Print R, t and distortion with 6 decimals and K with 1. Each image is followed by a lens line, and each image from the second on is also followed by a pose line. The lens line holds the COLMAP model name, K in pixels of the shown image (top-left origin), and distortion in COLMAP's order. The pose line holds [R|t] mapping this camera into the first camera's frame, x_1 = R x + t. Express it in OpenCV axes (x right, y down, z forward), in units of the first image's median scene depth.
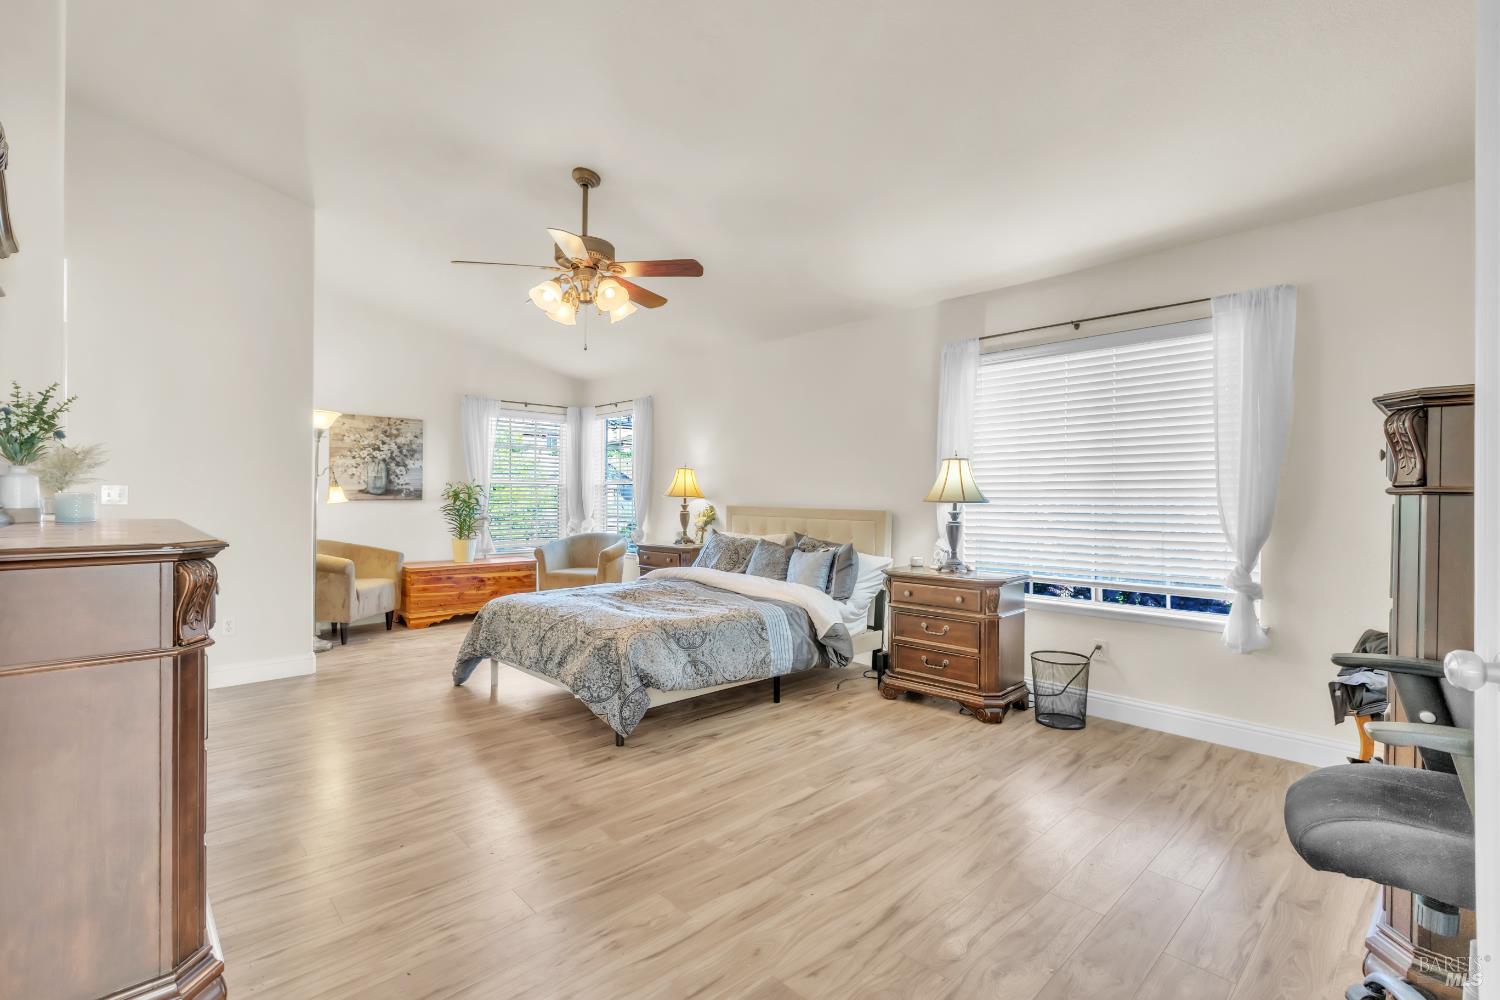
lens RADIAL K [[684.7, 0, 753.2], [0, 684.7, 497.1], [0, 0, 1]] dist [-0.001935, 0.001032]
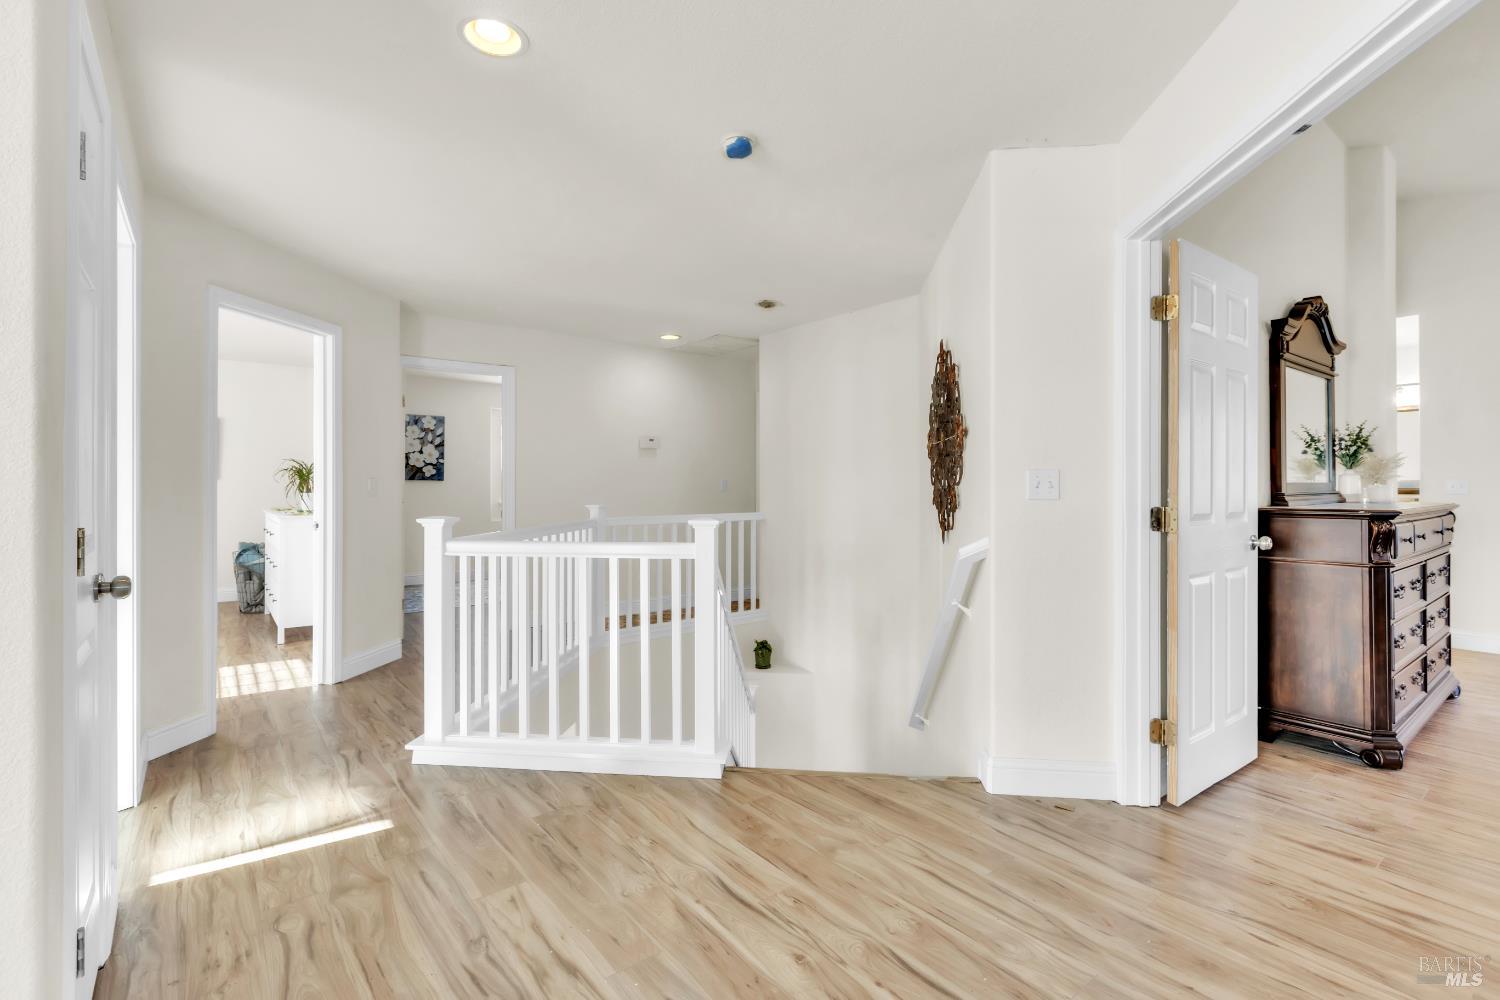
lens RADIAL K [[684.7, 0, 753.4], [0, 684.7, 484.2], [0, 0, 1]] dist [-0.001935, 0.001032]
pose [[-0.068669, -0.003992, -0.997631, 1.157942], [-0.003717, 0.999986, -0.003745, 0.005918], [0.997633, 0.003451, -0.068683, -0.589083]]
